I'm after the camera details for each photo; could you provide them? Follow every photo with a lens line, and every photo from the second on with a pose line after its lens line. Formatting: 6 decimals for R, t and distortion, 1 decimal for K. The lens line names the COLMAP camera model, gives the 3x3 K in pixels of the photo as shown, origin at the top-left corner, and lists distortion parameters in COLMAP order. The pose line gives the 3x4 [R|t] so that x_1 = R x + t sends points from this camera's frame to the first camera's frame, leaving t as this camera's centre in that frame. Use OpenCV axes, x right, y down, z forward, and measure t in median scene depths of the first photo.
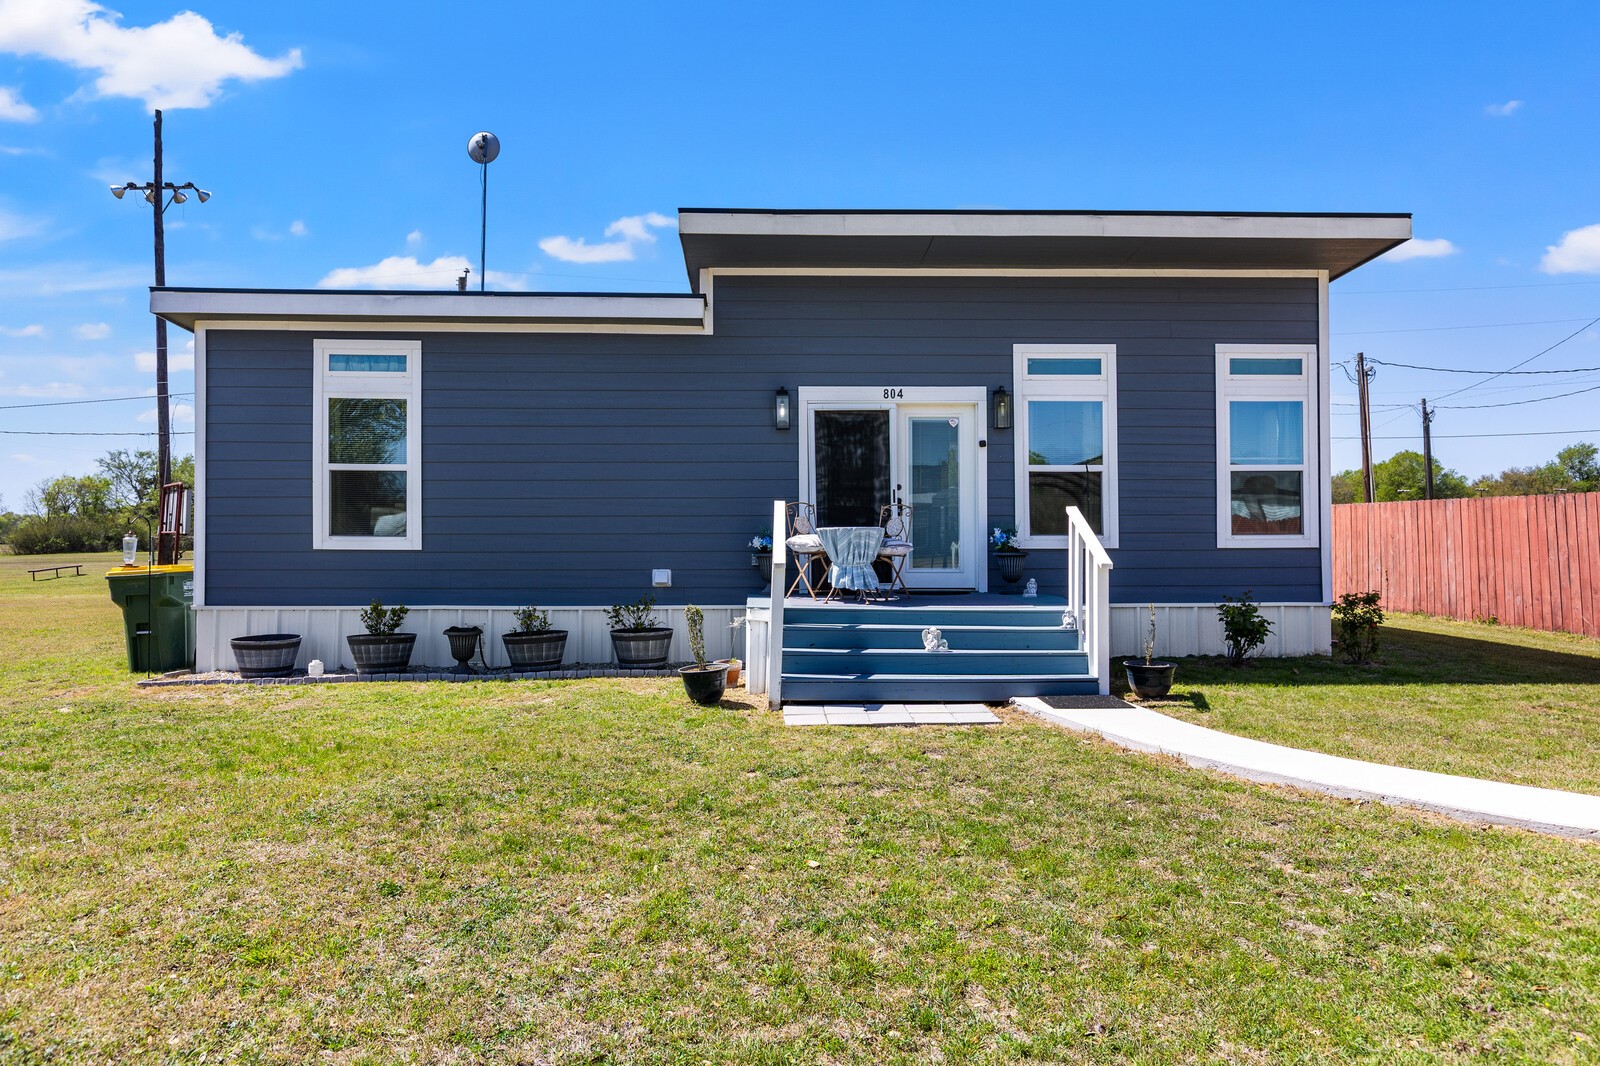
lens RADIAL K [[1012.1, 0, 800.0], [0, 1012.1, 533.0], [0, 0, 1]] dist [0.004861, 0.000307]
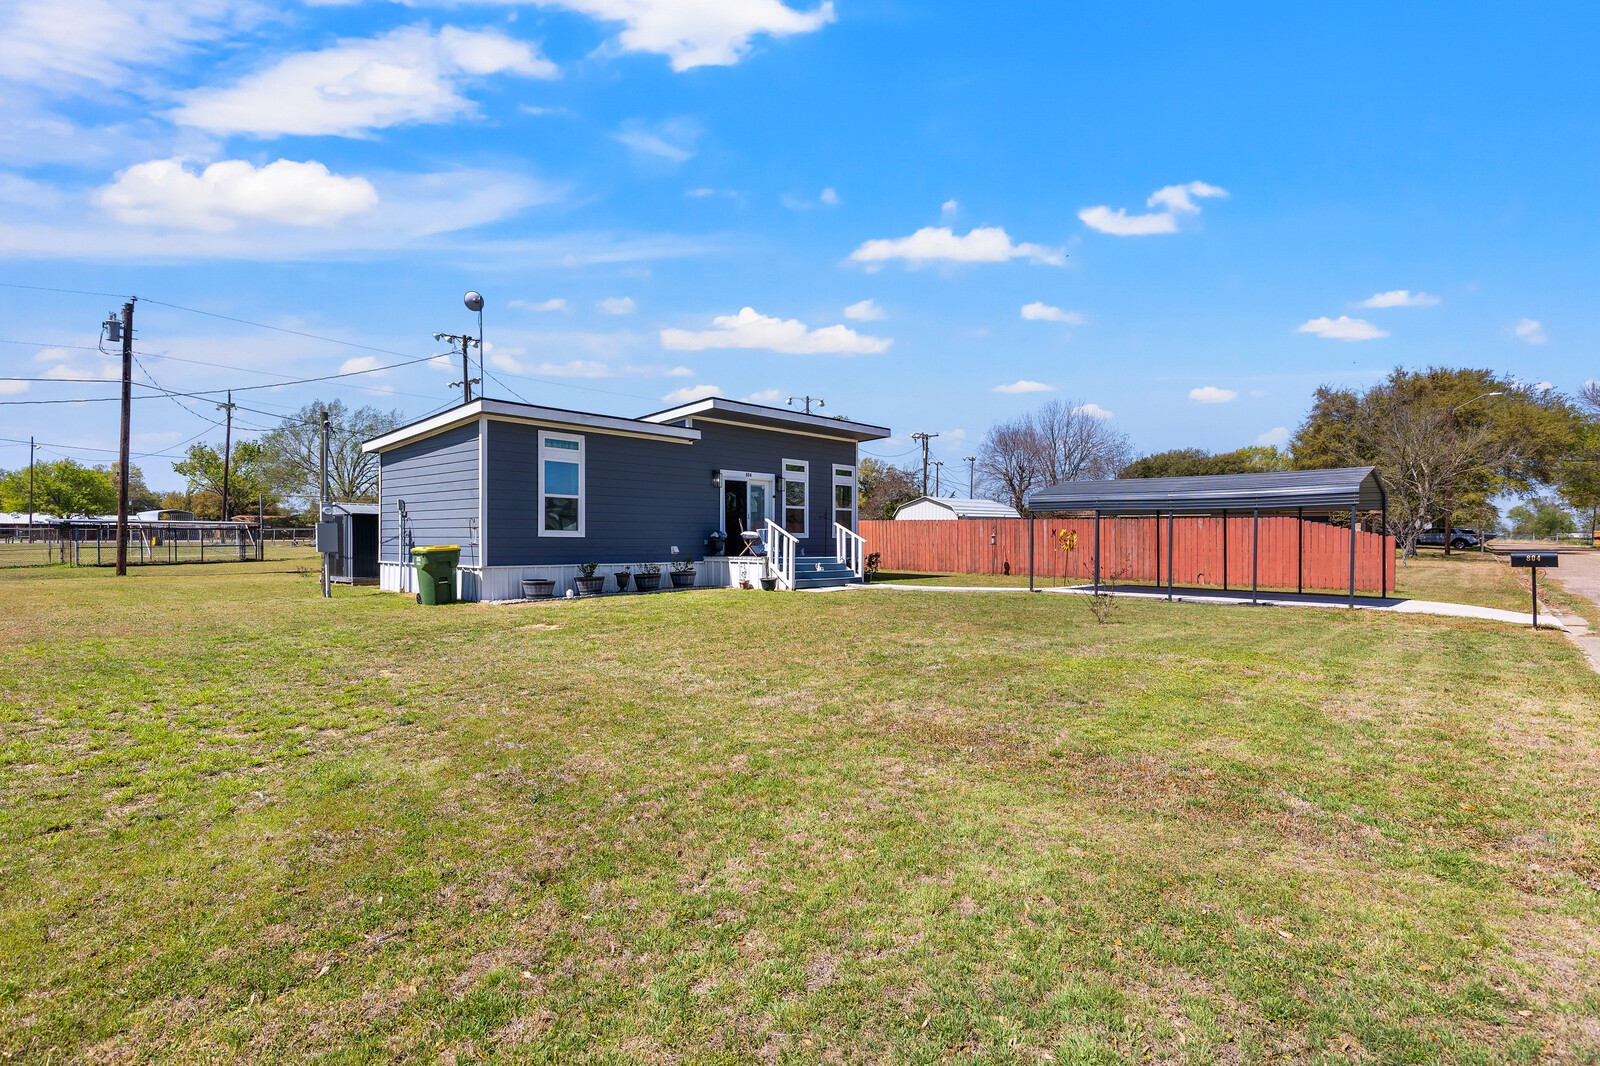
lens RADIAL K [[793.1, 0, 795.9], [0, 793.1, 555.4], [0, 0, 1]] dist [-0.003204, -0.001526]
pose [[0.695565, -0.012599, 0.718353, -1.220359], [-0.007397, 0.999668, 0.024696, 0.010564], [-0.718425, -0.022491, 0.695240, -0.433383]]
